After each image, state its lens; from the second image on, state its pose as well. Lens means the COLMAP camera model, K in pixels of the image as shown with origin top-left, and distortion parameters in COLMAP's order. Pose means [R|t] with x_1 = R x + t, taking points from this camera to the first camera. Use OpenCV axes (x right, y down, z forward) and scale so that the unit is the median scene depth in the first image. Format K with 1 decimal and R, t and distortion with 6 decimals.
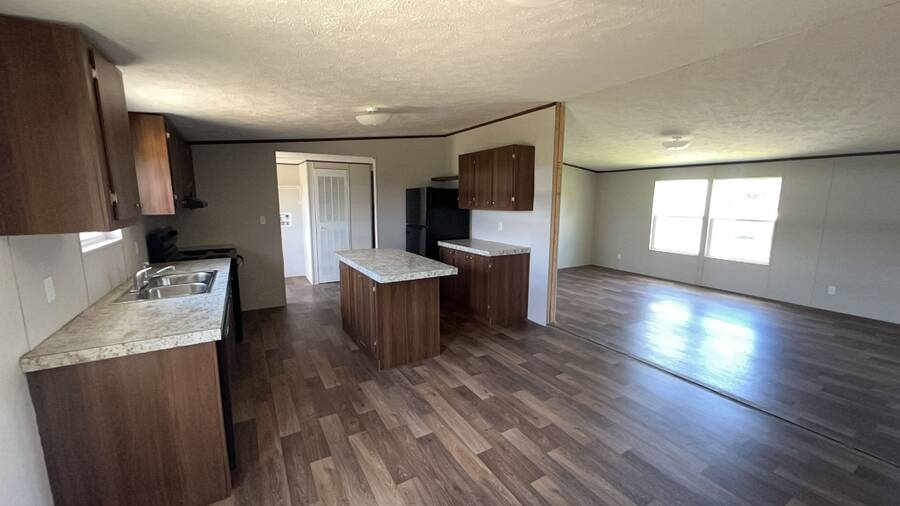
lens RADIAL K [[353.1, 0, 454.7], [0, 353.1, 249.7], [0, 0, 1]] dist [-0.000824, -0.000051]
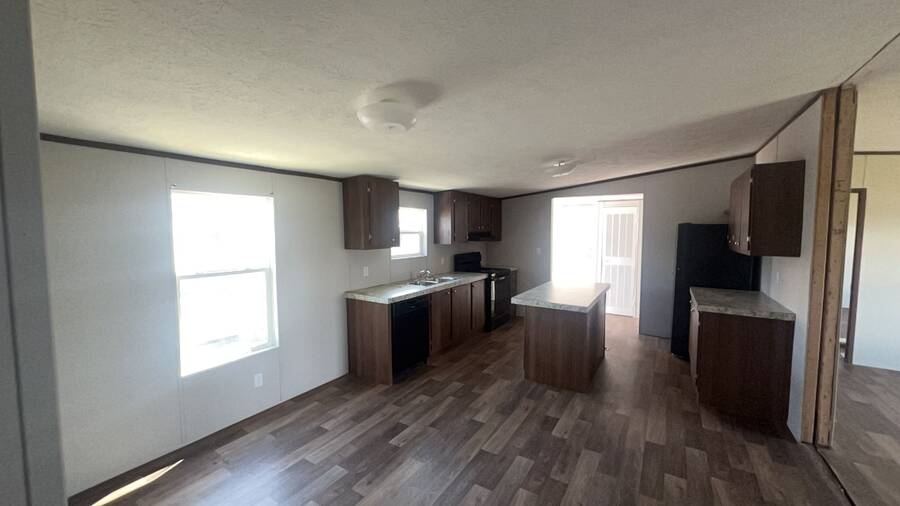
lens RADIAL K [[353.1, 0, 454.7], [0, 353.1, 249.7], [0, 0, 1]] dist [-0.000824, -0.000051]
pose [[0.456719, 0.051405, -0.888125, 0.874955], [-0.138128, 0.990319, -0.013712, -0.048781], [0.878822, 0.128938, 0.459398, 0.238677]]
